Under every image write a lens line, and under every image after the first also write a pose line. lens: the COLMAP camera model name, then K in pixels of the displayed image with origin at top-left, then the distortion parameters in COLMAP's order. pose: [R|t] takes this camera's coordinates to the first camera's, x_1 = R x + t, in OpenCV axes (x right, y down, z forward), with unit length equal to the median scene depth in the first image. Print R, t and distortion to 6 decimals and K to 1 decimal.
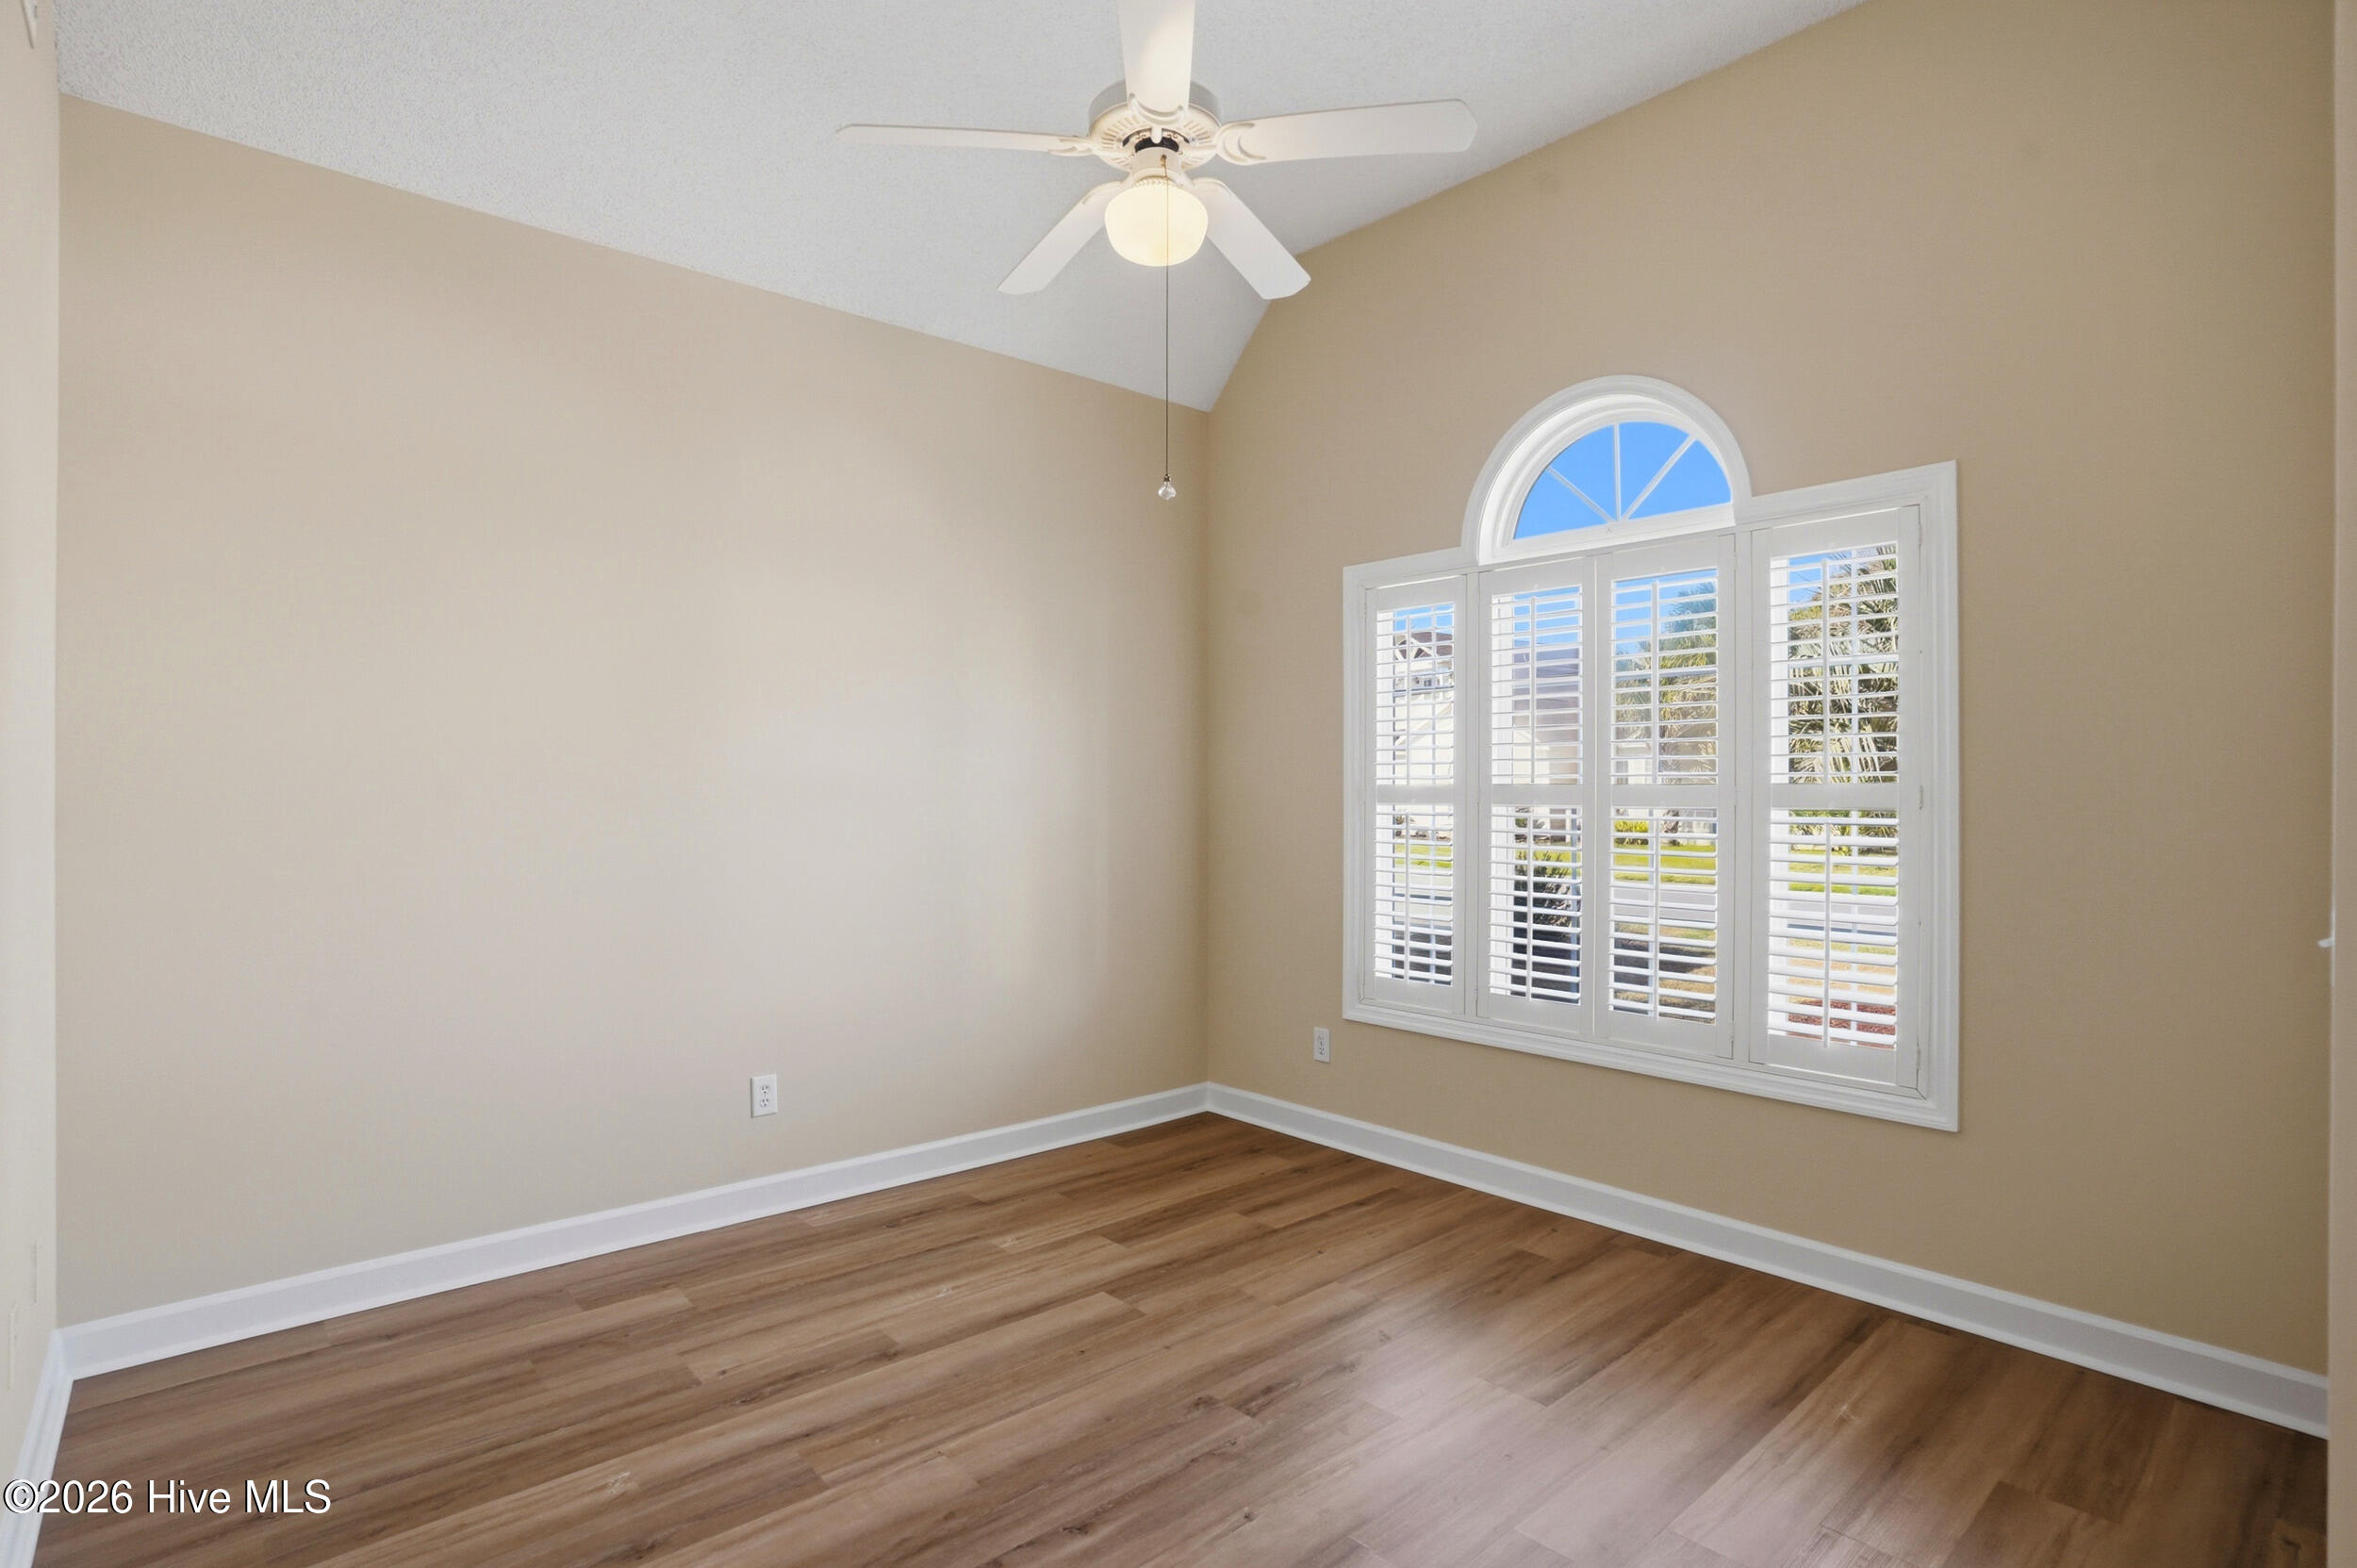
lens RADIAL K [[1180.3, 0, 1172.6], [0, 1180.3, 785.5], [0, 0, 1]] dist [-0.072338, 0.032172]
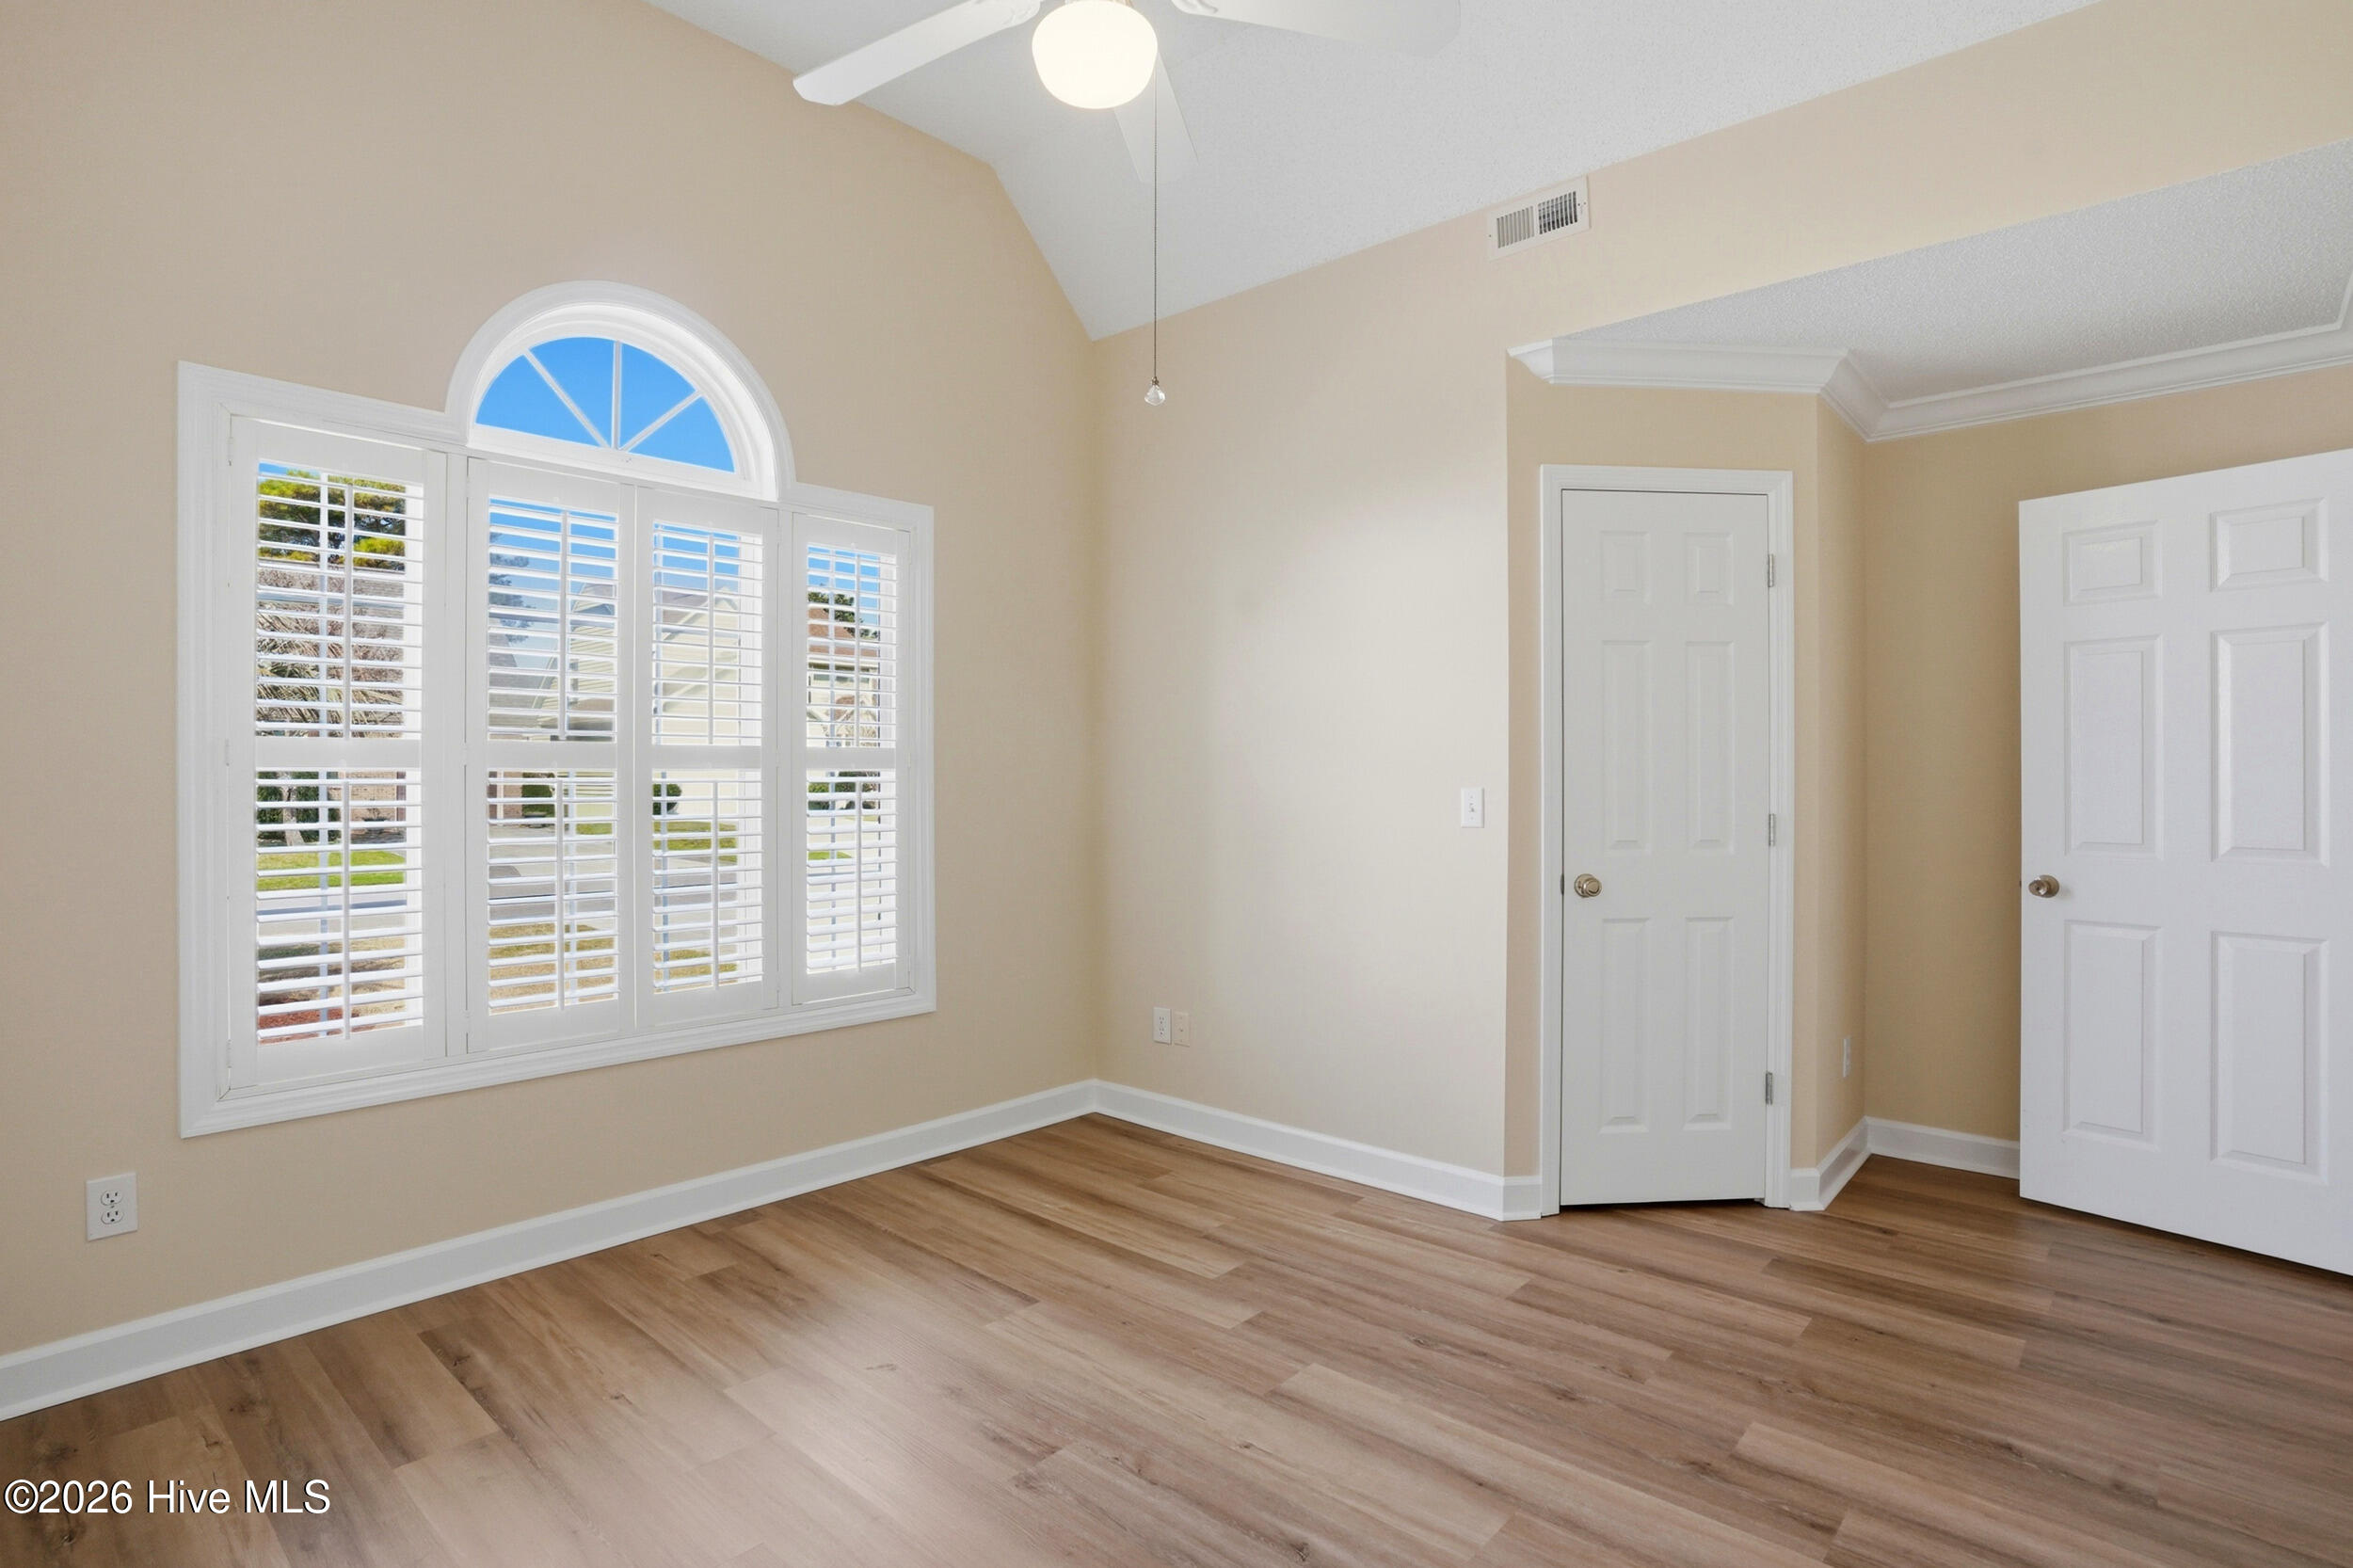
lens RADIAL K [[1178.2, 0, 1170.6], [0, 1178.2, 785.5], [0, 0, 1]] dist [-0.072338, 0.032172]
pose [[-0.108150, -0.012285, 0.994059, -0.509004], [-0.004225, 0.999920, 0.011898, 0.016041], [-0.994126, -0.002913, -0.108193, 0.633647]]
